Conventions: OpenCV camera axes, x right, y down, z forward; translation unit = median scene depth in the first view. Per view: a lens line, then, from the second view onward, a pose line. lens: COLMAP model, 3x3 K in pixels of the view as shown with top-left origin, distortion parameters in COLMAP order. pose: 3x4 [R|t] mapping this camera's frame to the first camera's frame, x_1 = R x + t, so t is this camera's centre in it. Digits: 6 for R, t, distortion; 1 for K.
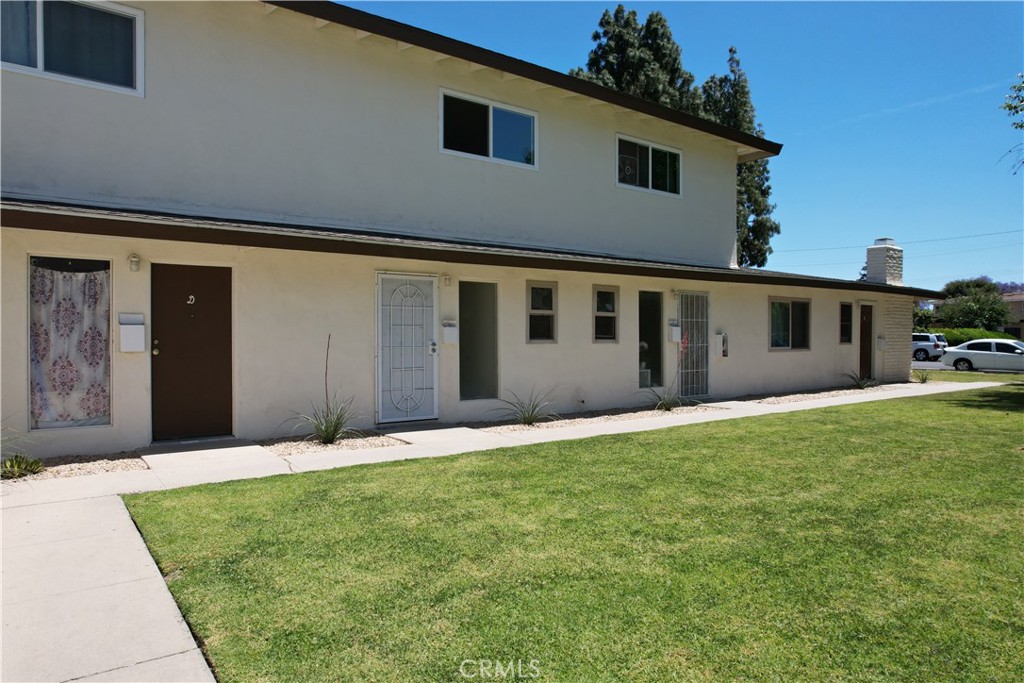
lens RADIAL K [[654.3, 0, 506.8], [0, 654.3, 338.7], [0, 0, 1]] dist [-0.081351, 0.072587]
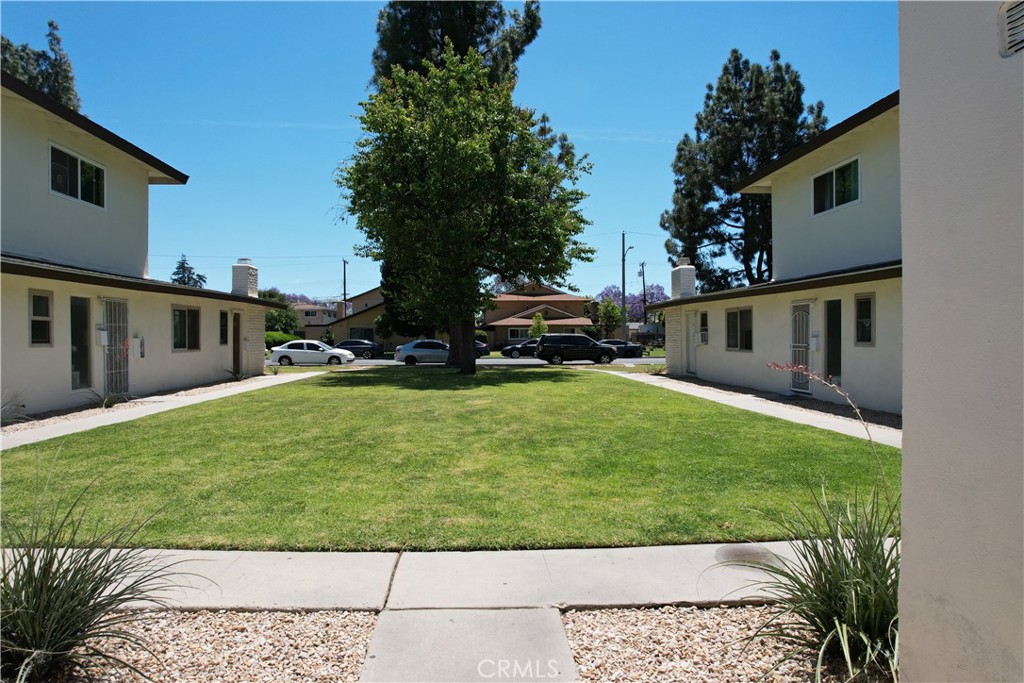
lens RADIAL K [[654.3, 0, 506.8], [0, 654.3, 338.7], [0, 0, 1]] dist [-0.081351, 0.072587]
pose [[0.544736, -0.006613, 0.838581, -0.242079], [0.010182, 0.999947, 0.001271, -0.000099], [-0.838546, 0.007846, 0.544775, -0.125037]]
